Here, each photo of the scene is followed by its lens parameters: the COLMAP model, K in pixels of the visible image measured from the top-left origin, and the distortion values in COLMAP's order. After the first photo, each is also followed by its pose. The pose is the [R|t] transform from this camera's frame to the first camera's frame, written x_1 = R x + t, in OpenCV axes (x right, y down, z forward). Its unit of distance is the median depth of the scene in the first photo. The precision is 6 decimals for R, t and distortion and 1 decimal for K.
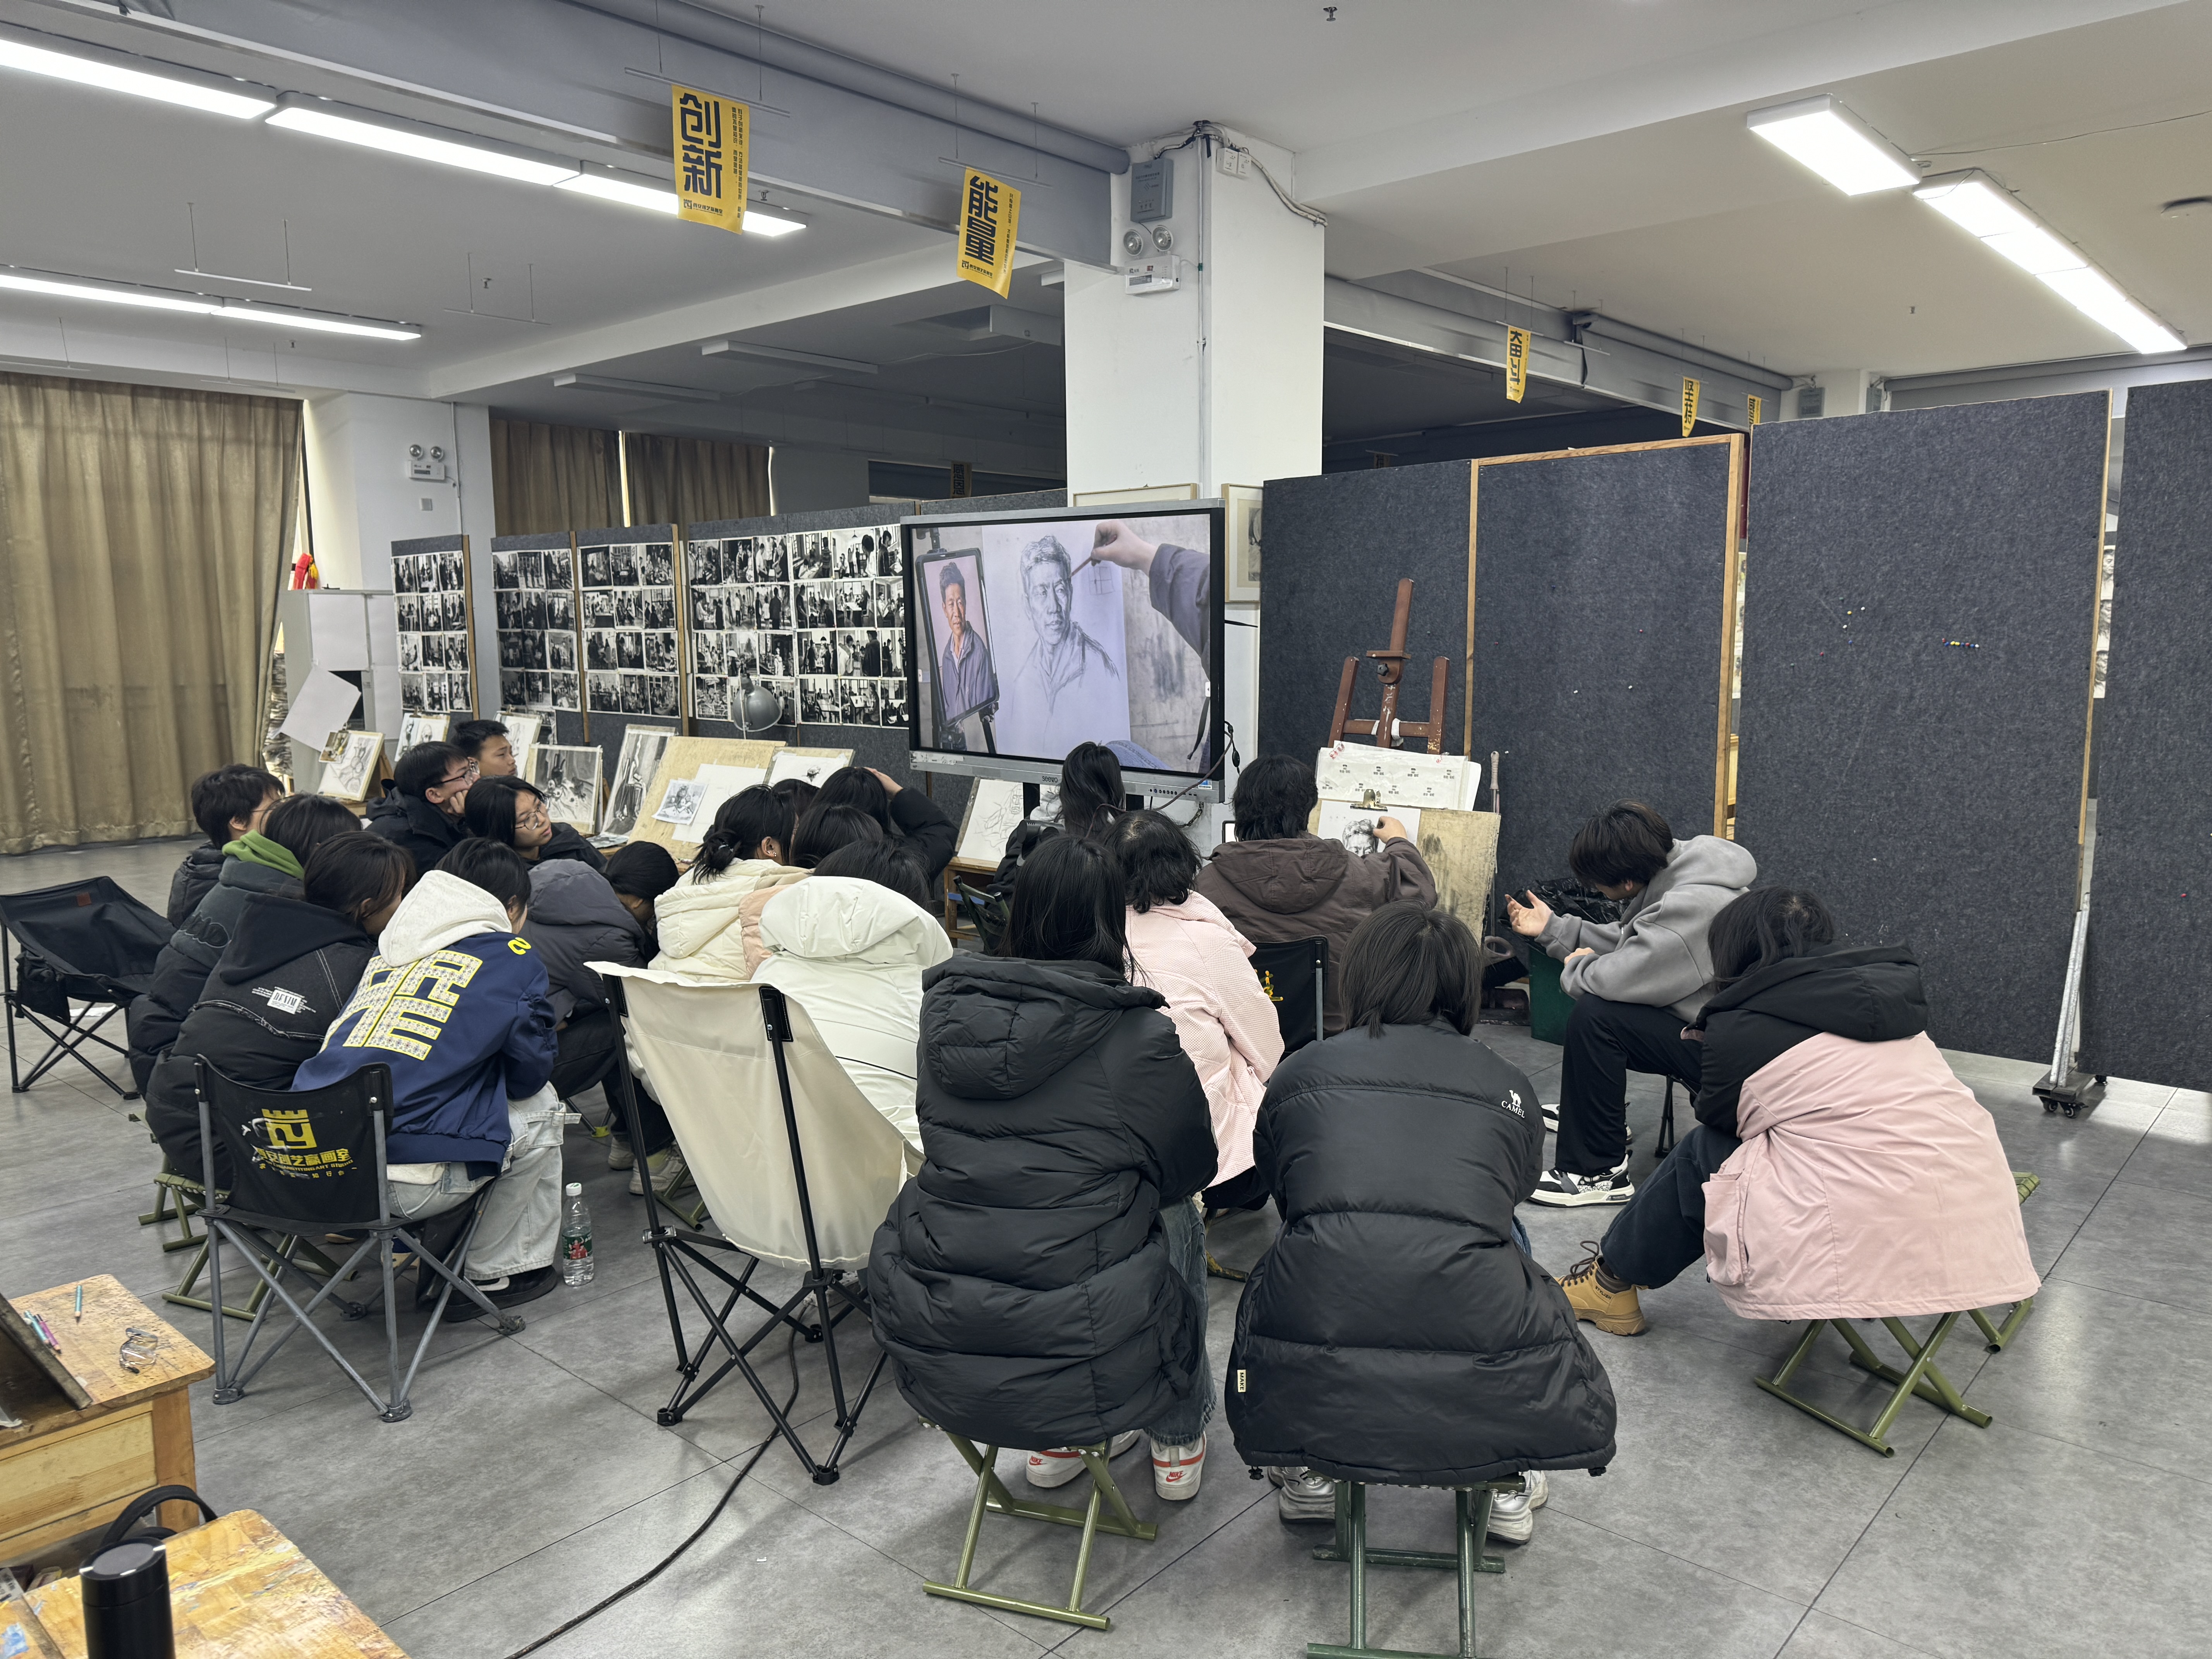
lens RADIAL K [[1578.6, 0, 1103.5], [0, 1578.6, 845.8], [0, 0, 1]] dist [0.017079, -0.022166]
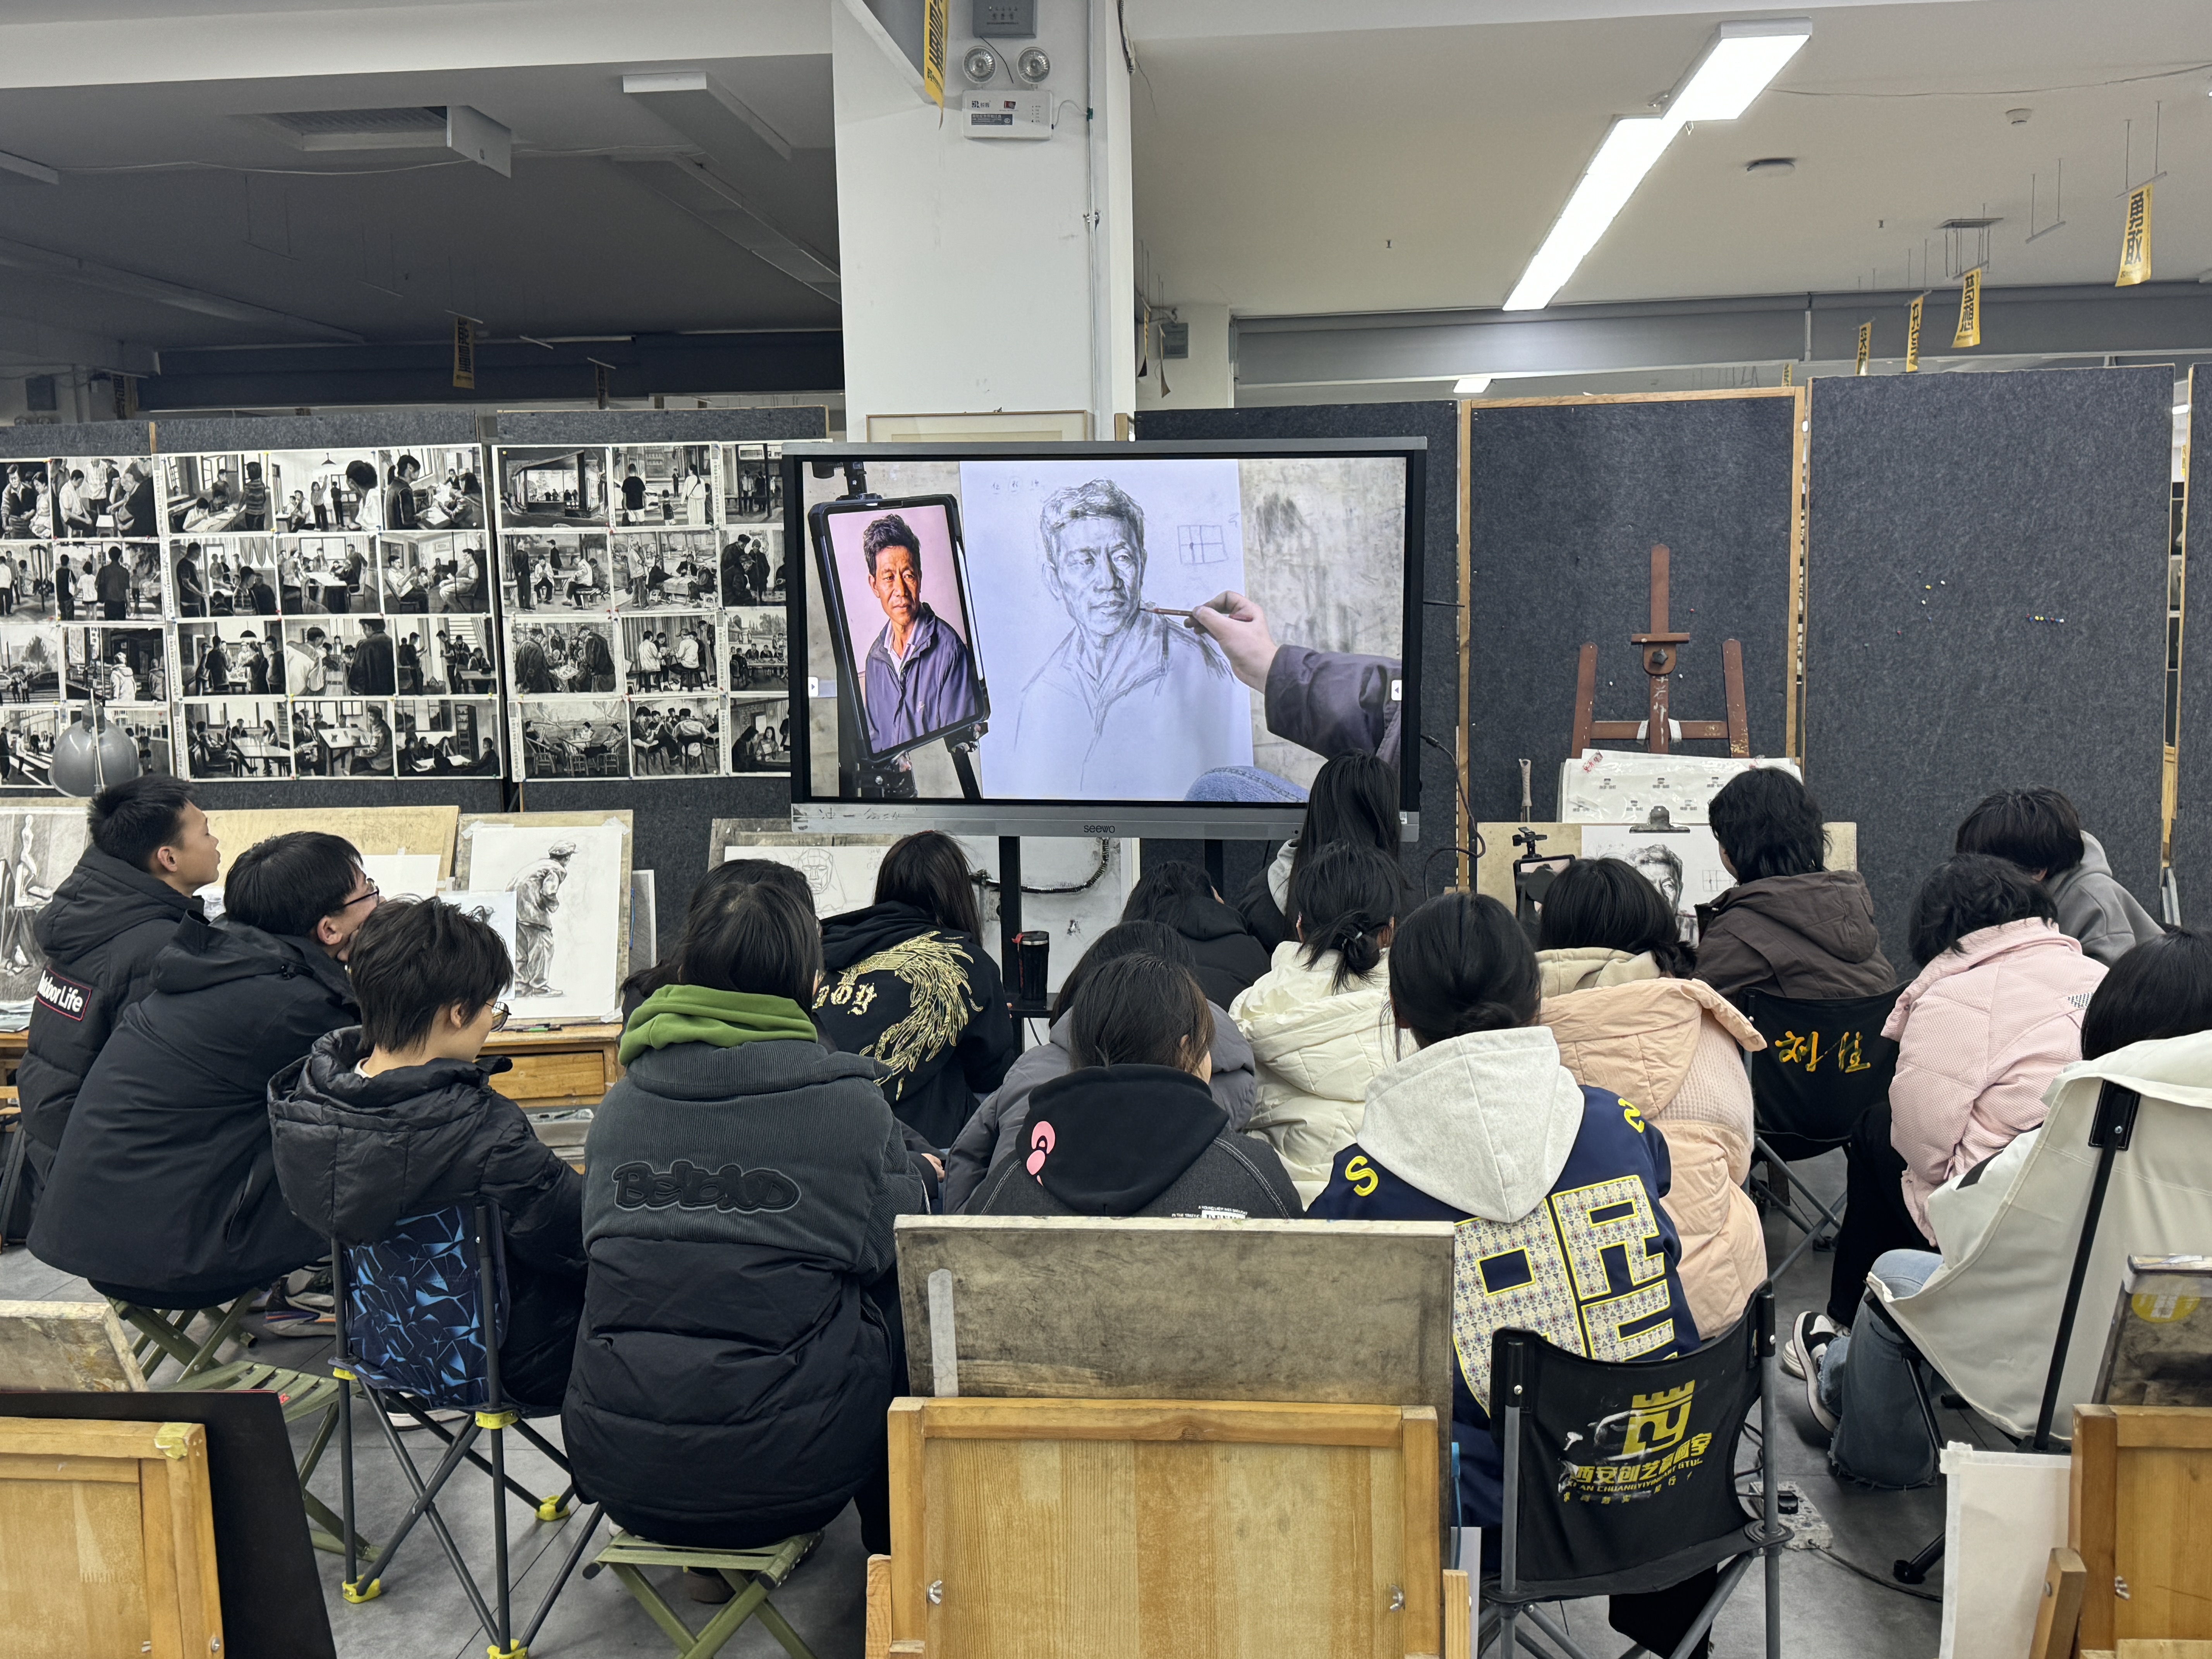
lens RADIAL K [[2234.9, 0, 1112.3], [0, 2234.9, 832.0], [0, 0, 1]] dist [0.047256, 0.000000]
pose [[0.802524, -0.065517, 0.593012, -0.593757], [0.089338, 0.995942, -0.010867, -0.028656], [-0.589893, 0.061699, 0.805120, 0.200161]]
